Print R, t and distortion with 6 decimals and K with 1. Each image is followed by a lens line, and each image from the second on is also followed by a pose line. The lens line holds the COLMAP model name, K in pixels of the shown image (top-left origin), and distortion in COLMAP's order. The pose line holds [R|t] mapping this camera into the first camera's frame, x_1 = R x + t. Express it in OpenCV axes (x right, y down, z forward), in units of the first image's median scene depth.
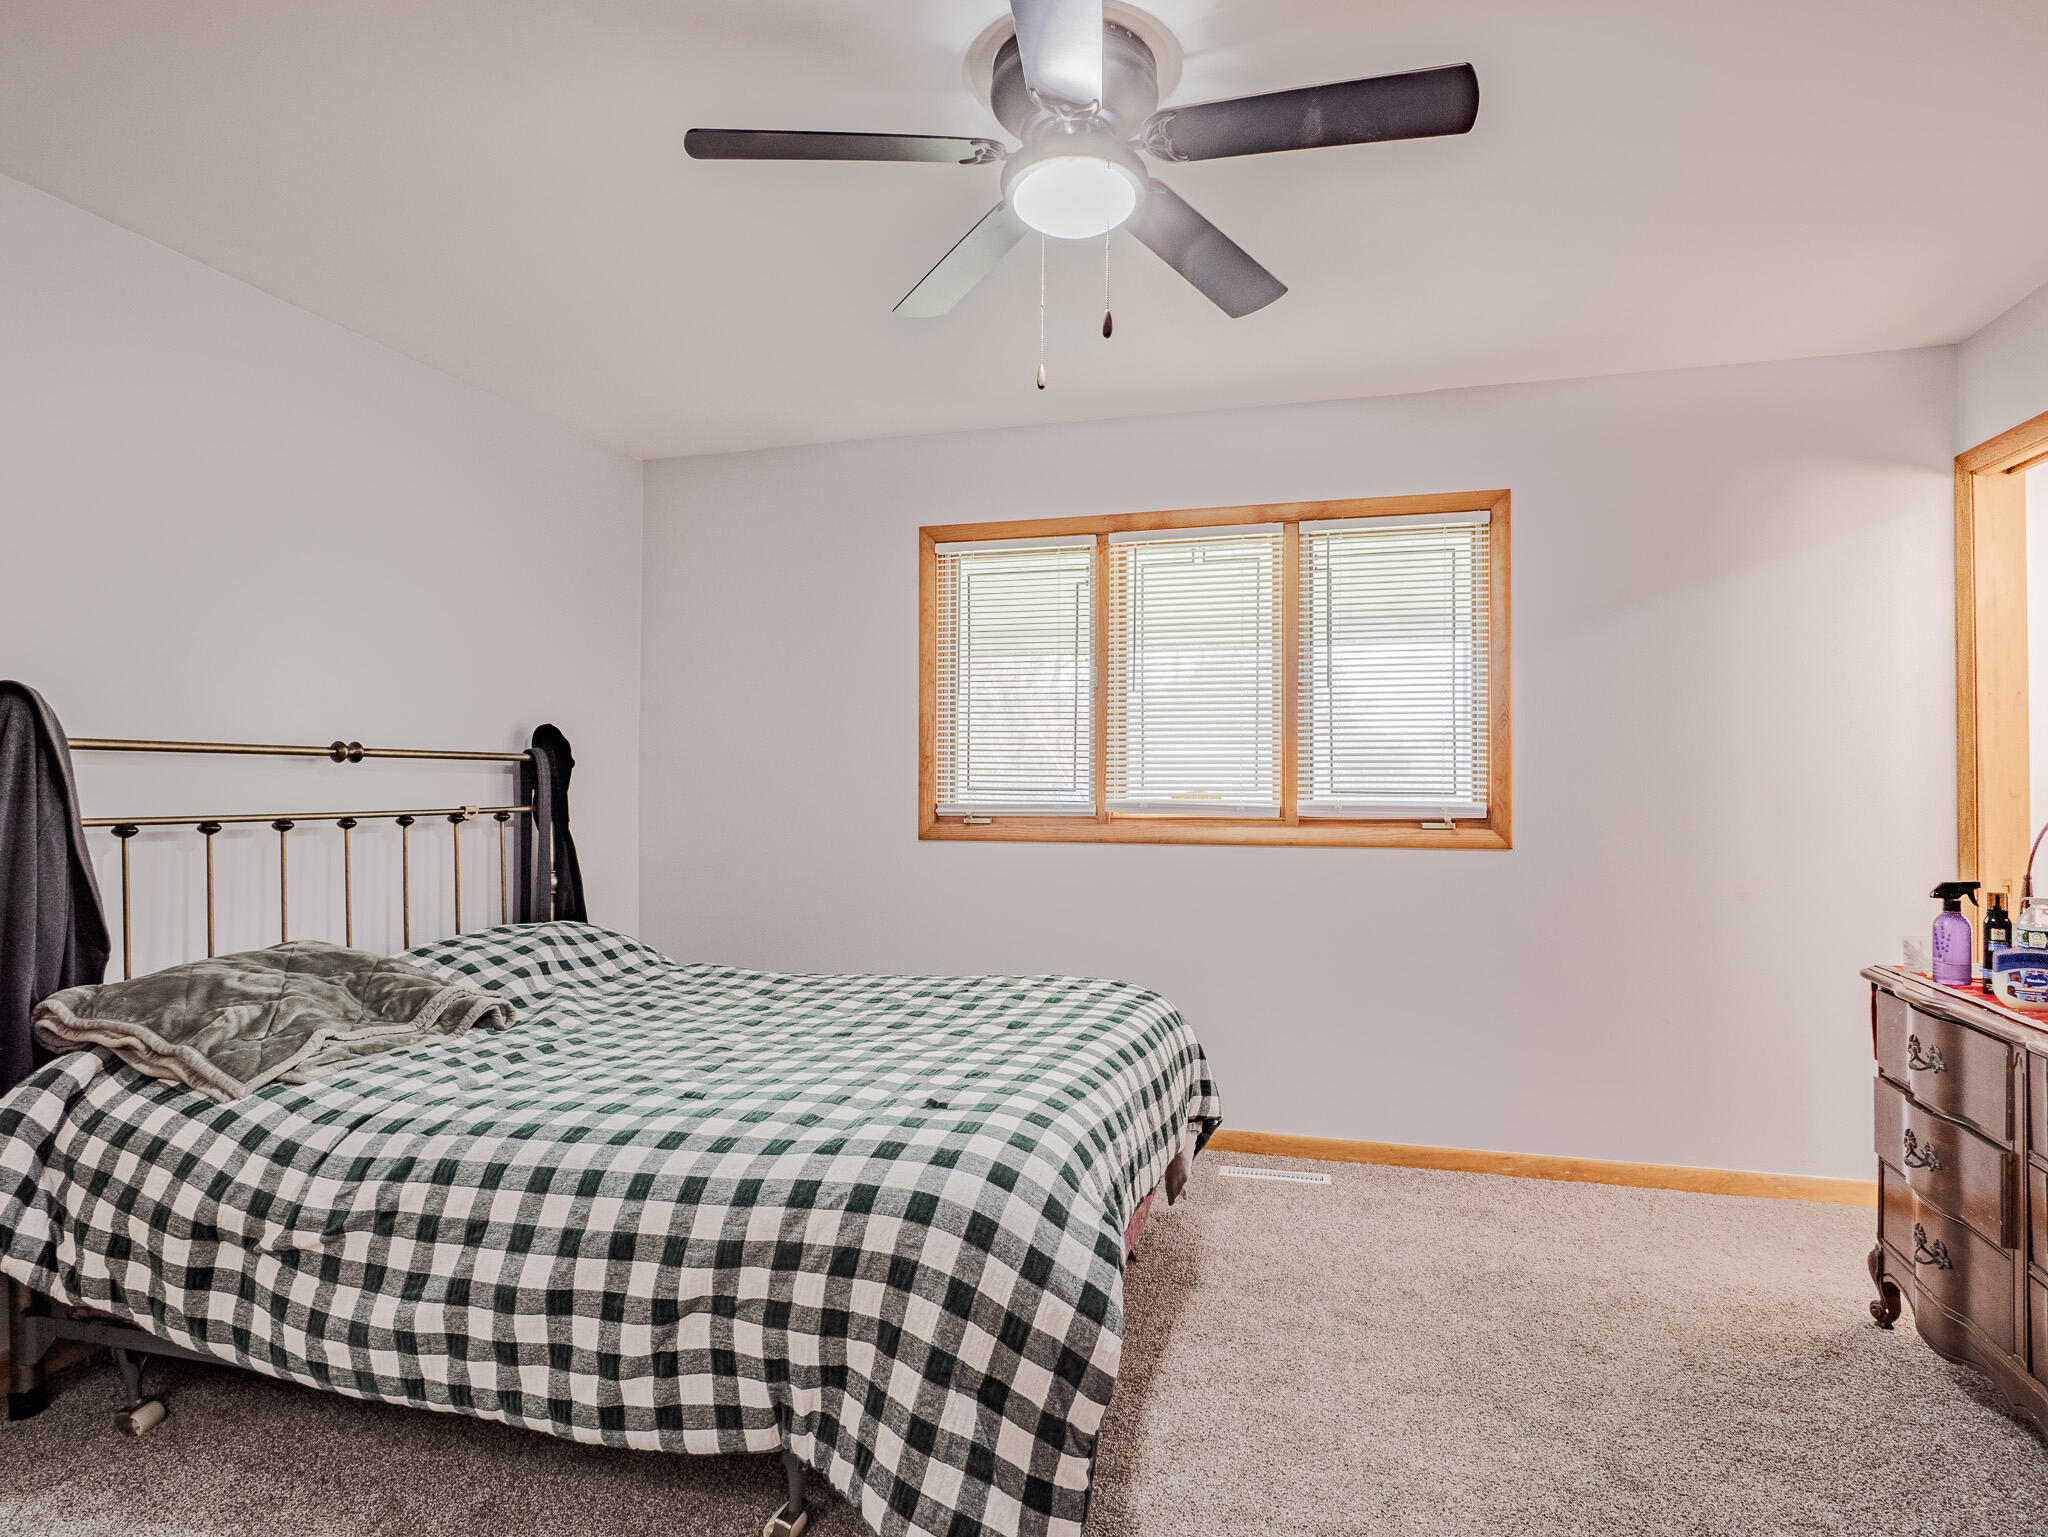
lens RADIAL K [[1115.4, 0, 1030.5], [0, 1115.4, 773.6], [0, 0, 1]] dist [-0.018133, 0.000109]
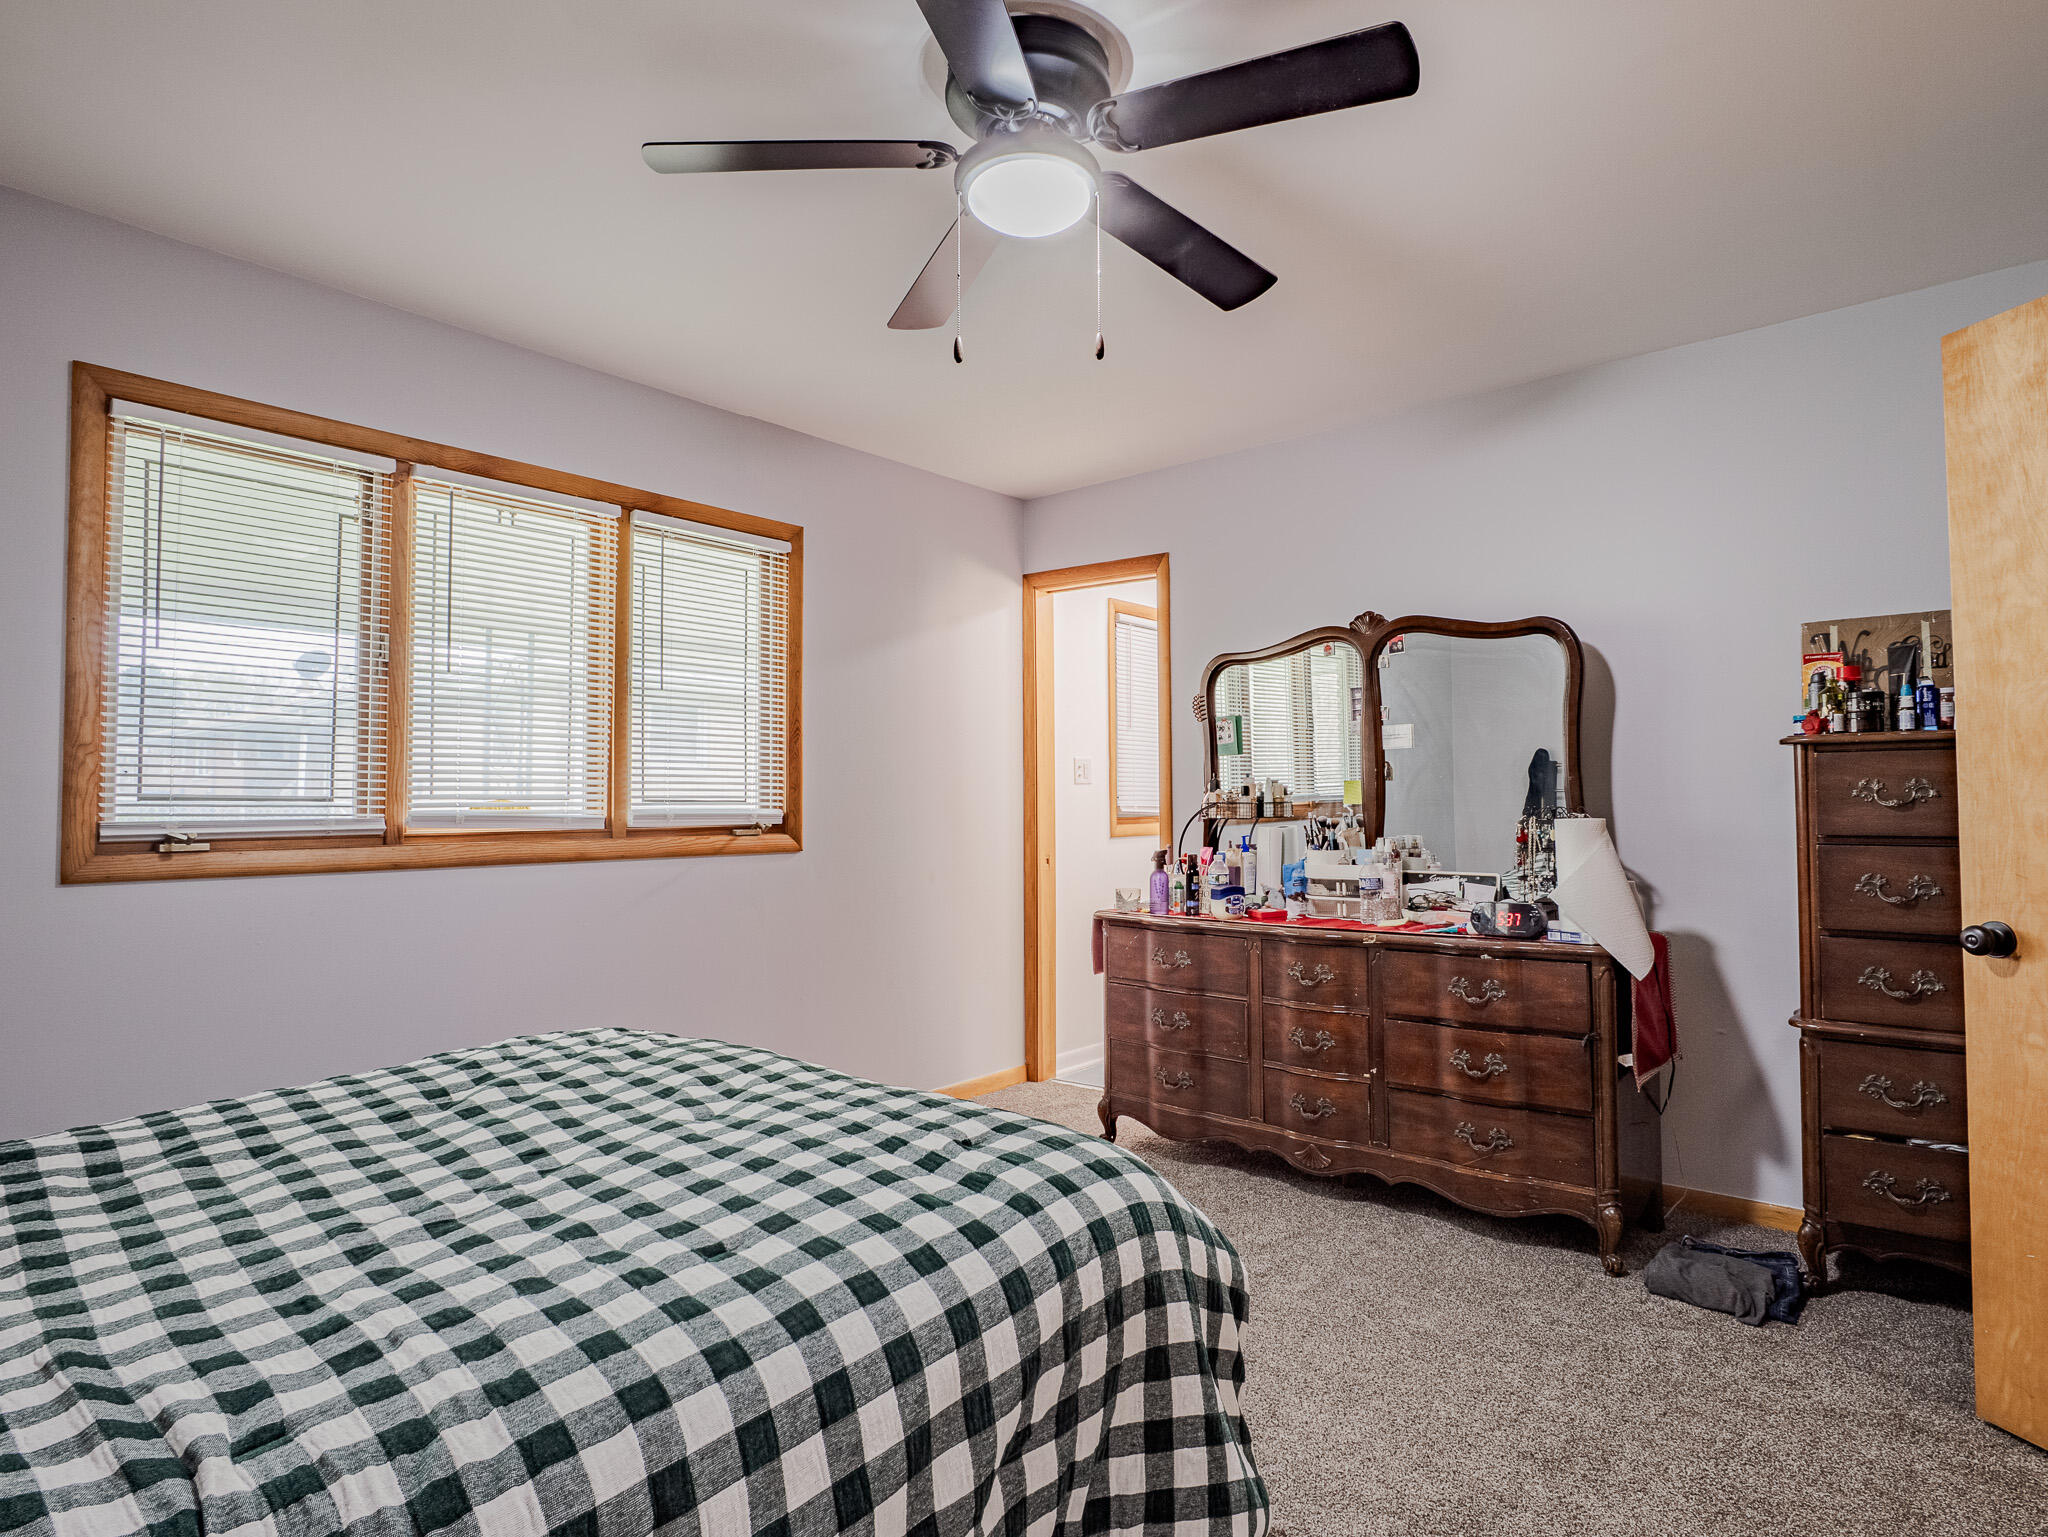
lens RADIAL K [[1115.4, 0, 1022.0], [0, 1115.4, 779.0], [0, 0, 1]] dist [-0.018133, 0.000109]
pose [[0.426344, 0.016455, 0.904412, -0.453869], [-0.000980, 0.999842, -0.017729, 0.014965], [-0.904561, 0.006673, 0.426293, 0.312277]]
